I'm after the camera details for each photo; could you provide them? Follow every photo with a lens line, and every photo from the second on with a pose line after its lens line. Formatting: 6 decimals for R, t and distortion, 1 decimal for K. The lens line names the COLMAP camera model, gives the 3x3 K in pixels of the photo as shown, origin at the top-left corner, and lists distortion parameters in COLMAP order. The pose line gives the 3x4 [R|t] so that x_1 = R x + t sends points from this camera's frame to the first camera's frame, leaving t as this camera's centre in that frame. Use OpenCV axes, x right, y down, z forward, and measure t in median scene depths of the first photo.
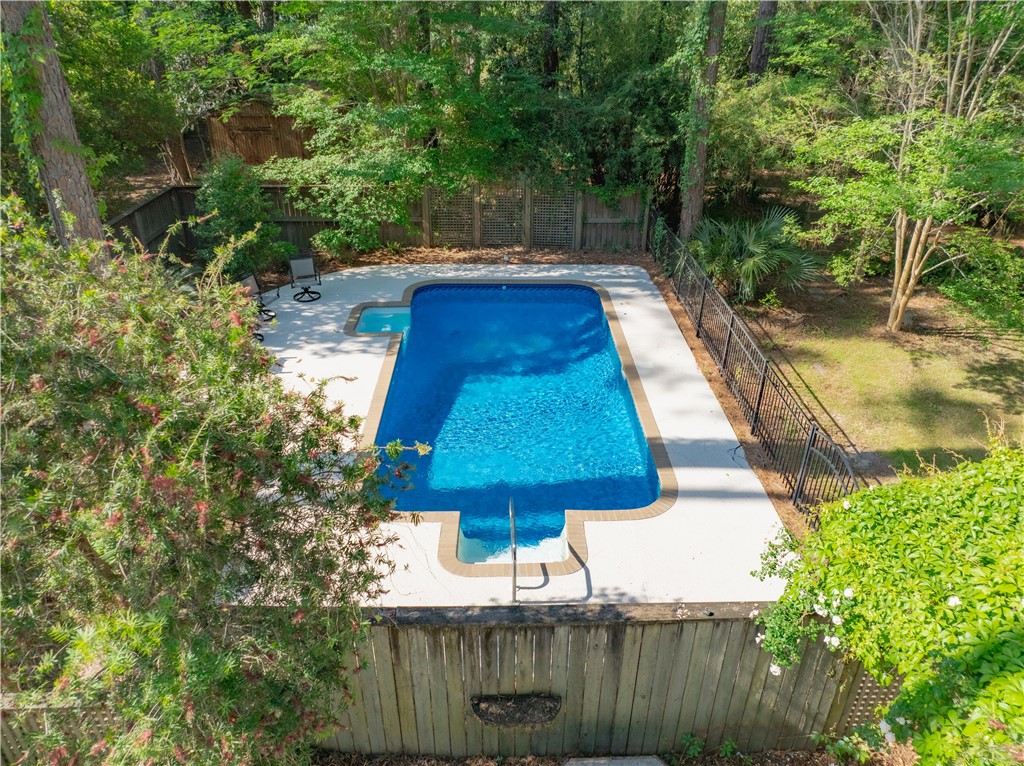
lens RADIAL K [[722.8, 0, 512.0], [0, 722.8, 383.0], [0, 0, 1]] dist [-0.035918, -0.001882]
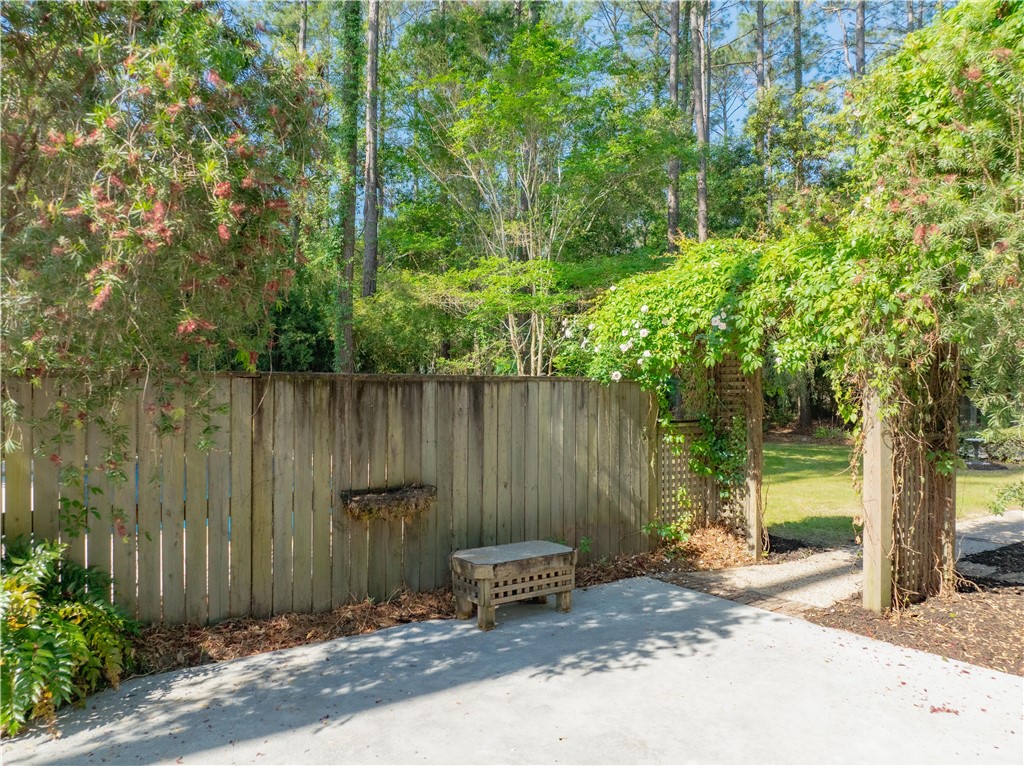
lens RADIAL K [[722.8, 0, 512.0], [0, 722.8, 383.0], [0, 0, 1]] dist [-0.035918, -0.001882]
pose [[0.843106, -0.001122, 0.537746, -0.183105], [0.260113, 0.876078, -0.405991, 0.379184], [-0.470652, 0.482168, 0.738919, 0.096715]]
